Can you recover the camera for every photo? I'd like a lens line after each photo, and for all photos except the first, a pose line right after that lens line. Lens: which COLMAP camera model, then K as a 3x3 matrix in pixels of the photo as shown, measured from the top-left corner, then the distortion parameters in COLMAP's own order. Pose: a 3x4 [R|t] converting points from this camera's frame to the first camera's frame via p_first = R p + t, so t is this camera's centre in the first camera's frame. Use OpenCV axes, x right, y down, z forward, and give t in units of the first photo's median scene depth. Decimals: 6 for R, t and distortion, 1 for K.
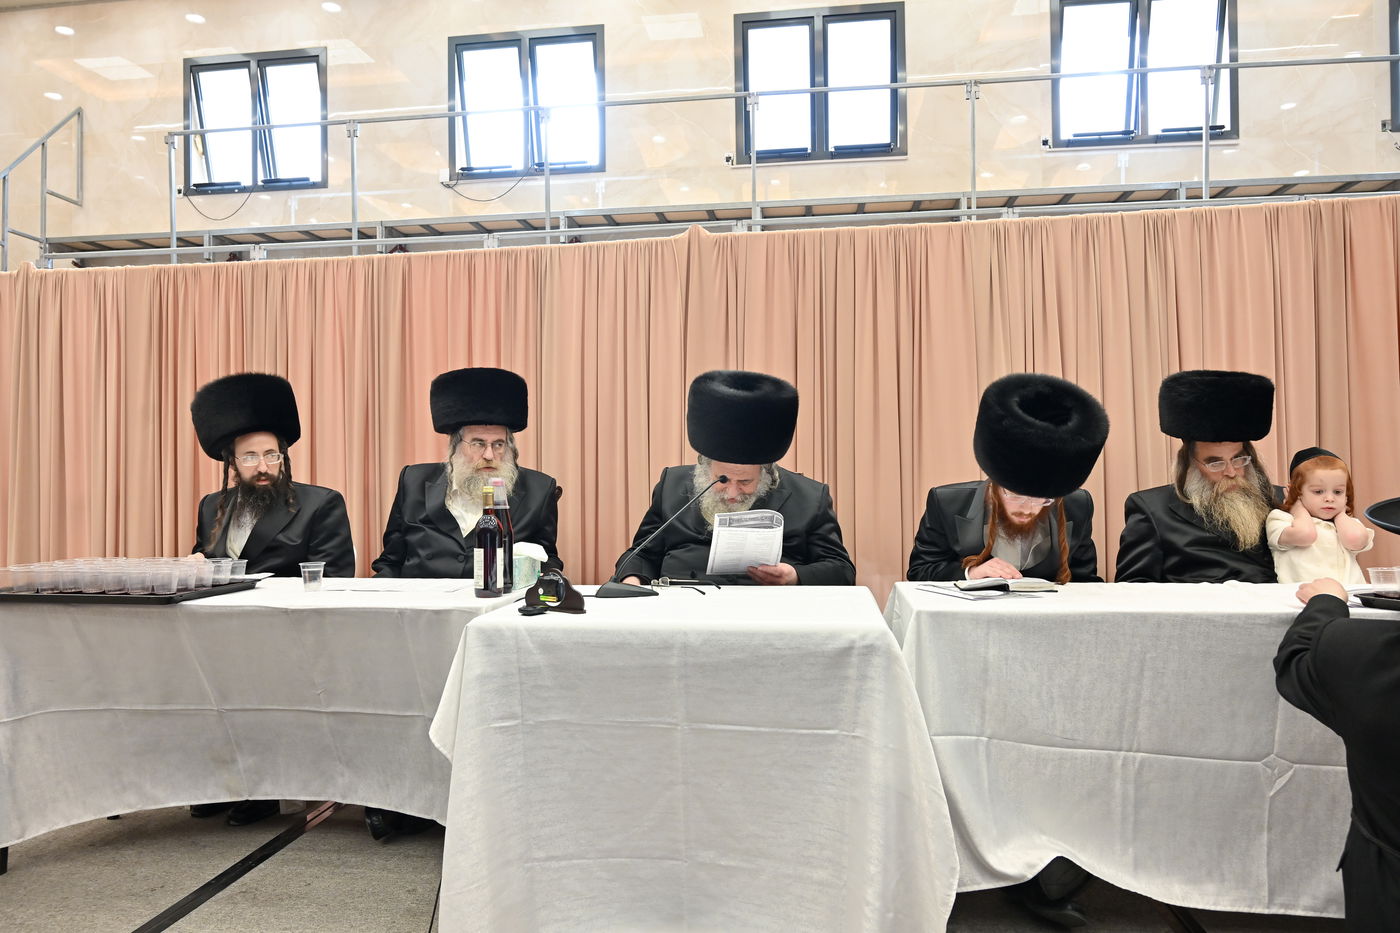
lens RADIAL K [[925.7, 0, 698.2], [0, 925.7, 473.3], [0, 0, 1]] dist [-0.003090, -0.000415]
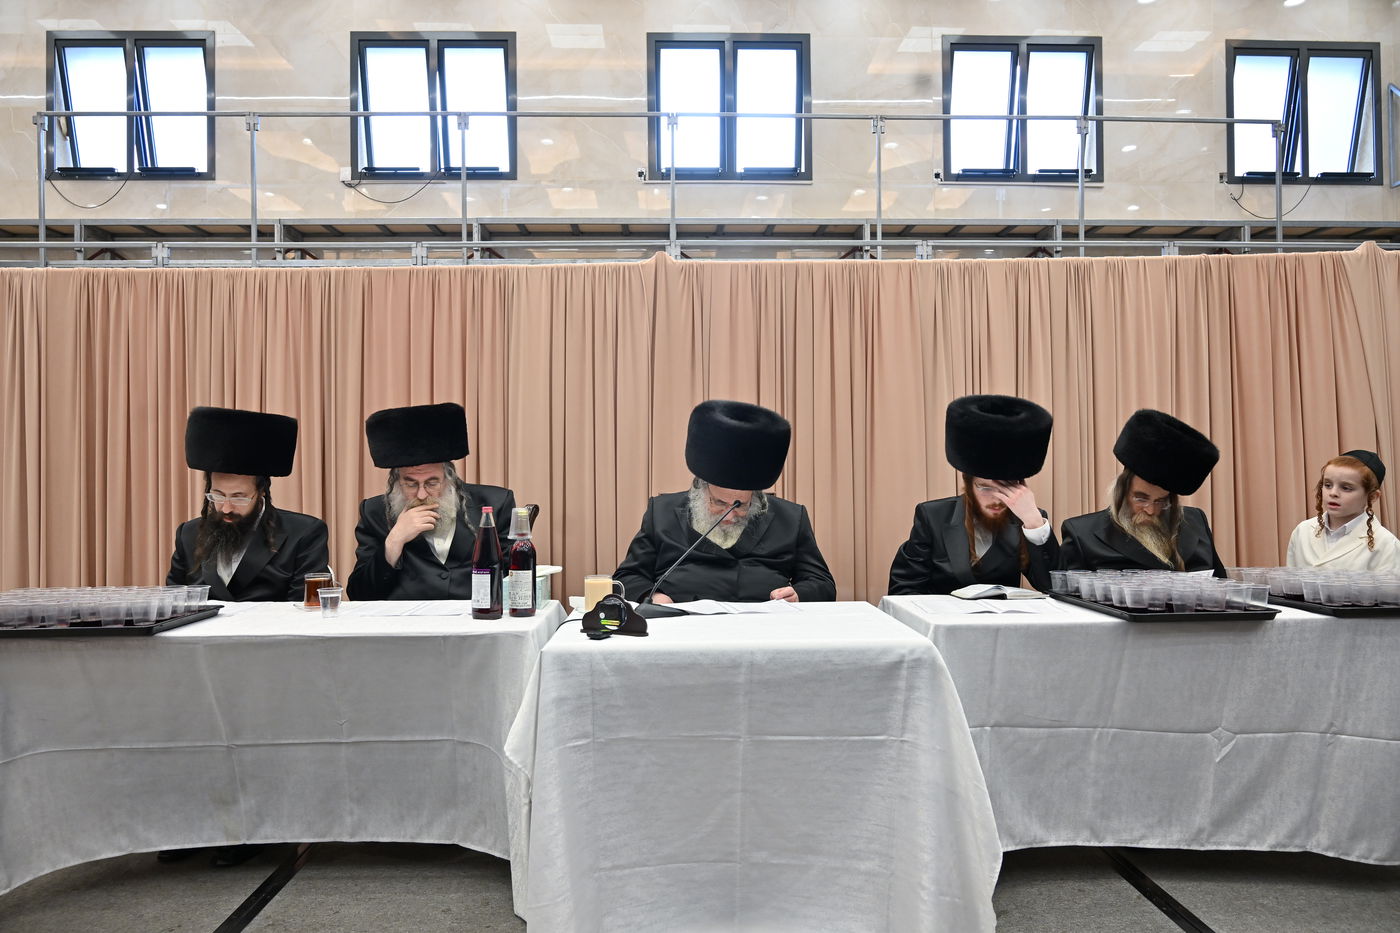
lens RADIAL K [[929.1, 0, 700.0], [0, 929.1, 466.5], [0, 0, 1]] dist [-0.002756, 0.002551]
pose [[0.986360, 0.002241, 0.164588, -0.171021], [-0.001386, 0.999985, -0.005306, -0.027592], [-0.164597, 0.005005, 0.986348, -0.048567]]
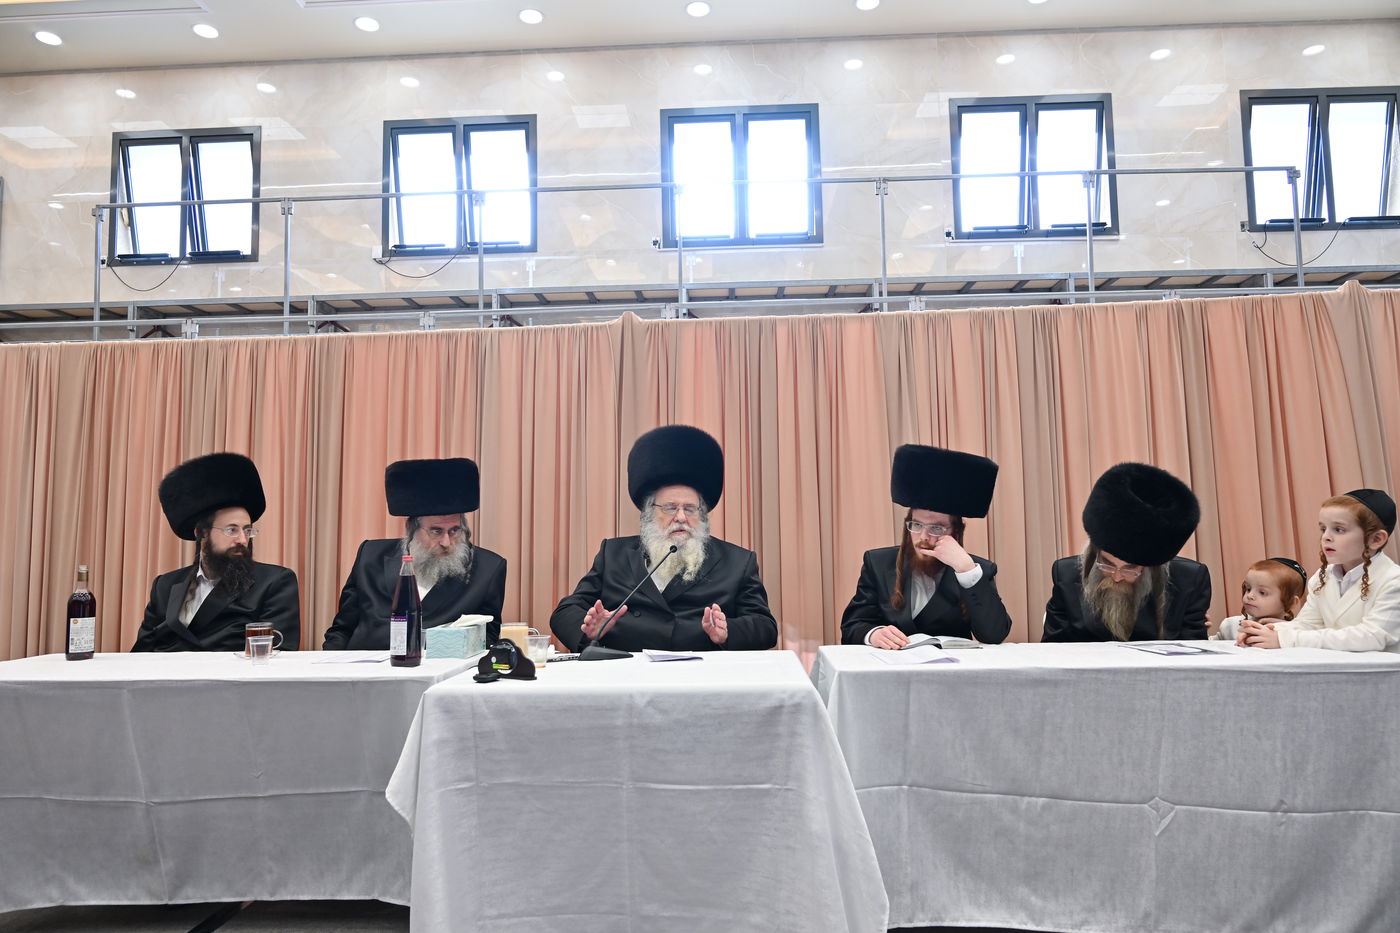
lens RADIAL K [[929.1, 0, 700.0], [0, 929.1, 466.5], [0, 0, 1]] dist [-0.002756, 0.002551]
pose [[0.996321, -0.000005, 0.085704, -0.017746], [0.006745, 0.996903, -0.078355, -0.007359], [-0.085439, 0.078645, 0.993235, -0.077629]]
